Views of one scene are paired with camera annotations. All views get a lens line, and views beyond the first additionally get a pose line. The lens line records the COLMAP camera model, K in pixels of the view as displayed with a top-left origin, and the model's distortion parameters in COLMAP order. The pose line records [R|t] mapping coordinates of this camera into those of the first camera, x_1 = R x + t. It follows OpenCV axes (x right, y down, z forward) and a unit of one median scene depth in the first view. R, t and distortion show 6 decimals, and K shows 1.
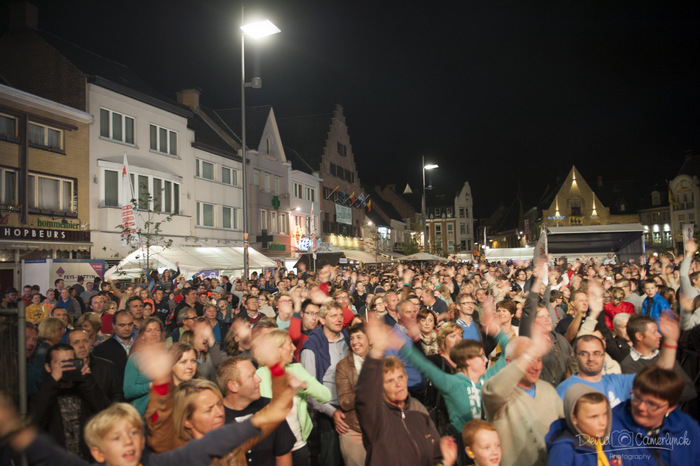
lens RADIAL K [[550.1, 0, 351.4], [0, 550.1, 236.5], [0, 0, 1]] dist [-0.019260, -0.006308]
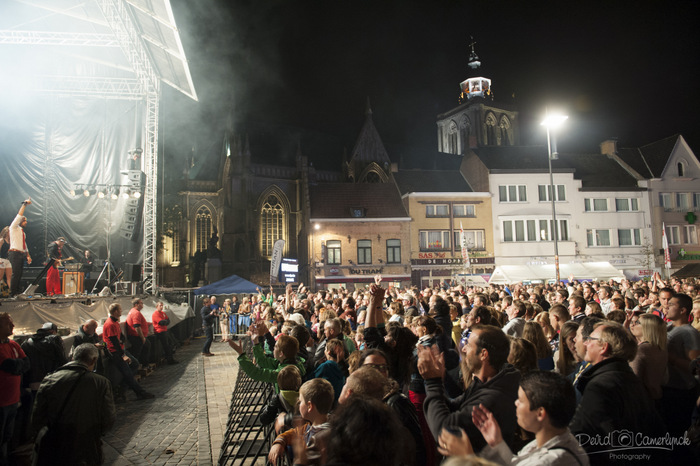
lens RADIAL K [[482.2, 0, 350.9], [0, 482.2, 235.8], [0, 0, 1]] dist [-0.044550, -0.004189]
pose [[0.407170, -0.077324, -0.910074, 0.421547], [0.060315, 0.996511, -0.057683, -0.009661], [0.911359, -0.031404, 0.410413, -0.035285]]
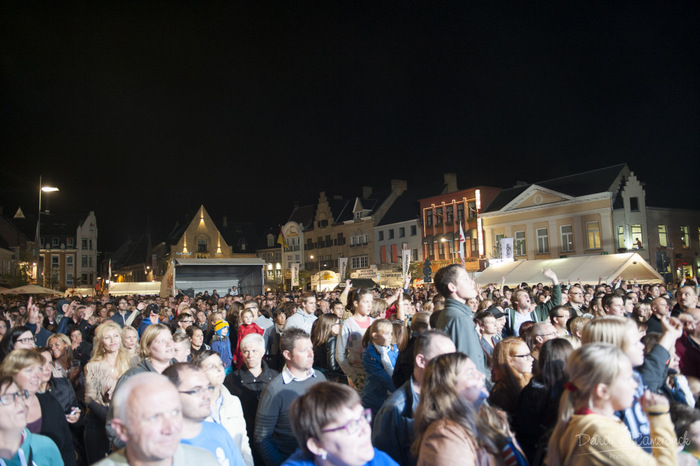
lens RADIAL K [[537.1, 0, 352.5], [0, 537.1, 239.0], [0, 0, 1]] dist [-0.024976, -0.006256]
pose [[0.787211, 0.061154, 0.613644, 0.008469], [-0.021907, 0.997216, -0.071277, 0.006518], [-0.616294, 0.042667, 0.786359, 0.027950]]
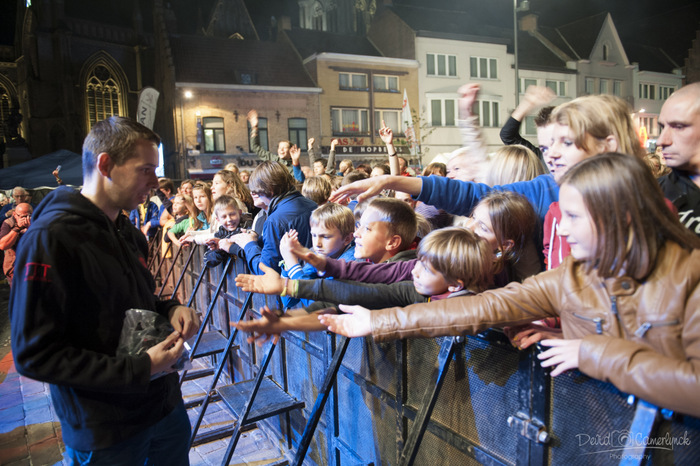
lens RADIAL K [[480.0, 0, 348.1], [0, 480.0, 235.5], [0, 0, 1]] dist [-0.047226, -0.004751]
pose [[0.680460, 0.066323, -0.729778, 0.175698], [0.064601, 0.986589, 0.149897, 0.012418], [0.729932, -0.149143, 0.667050, -0.000260]]
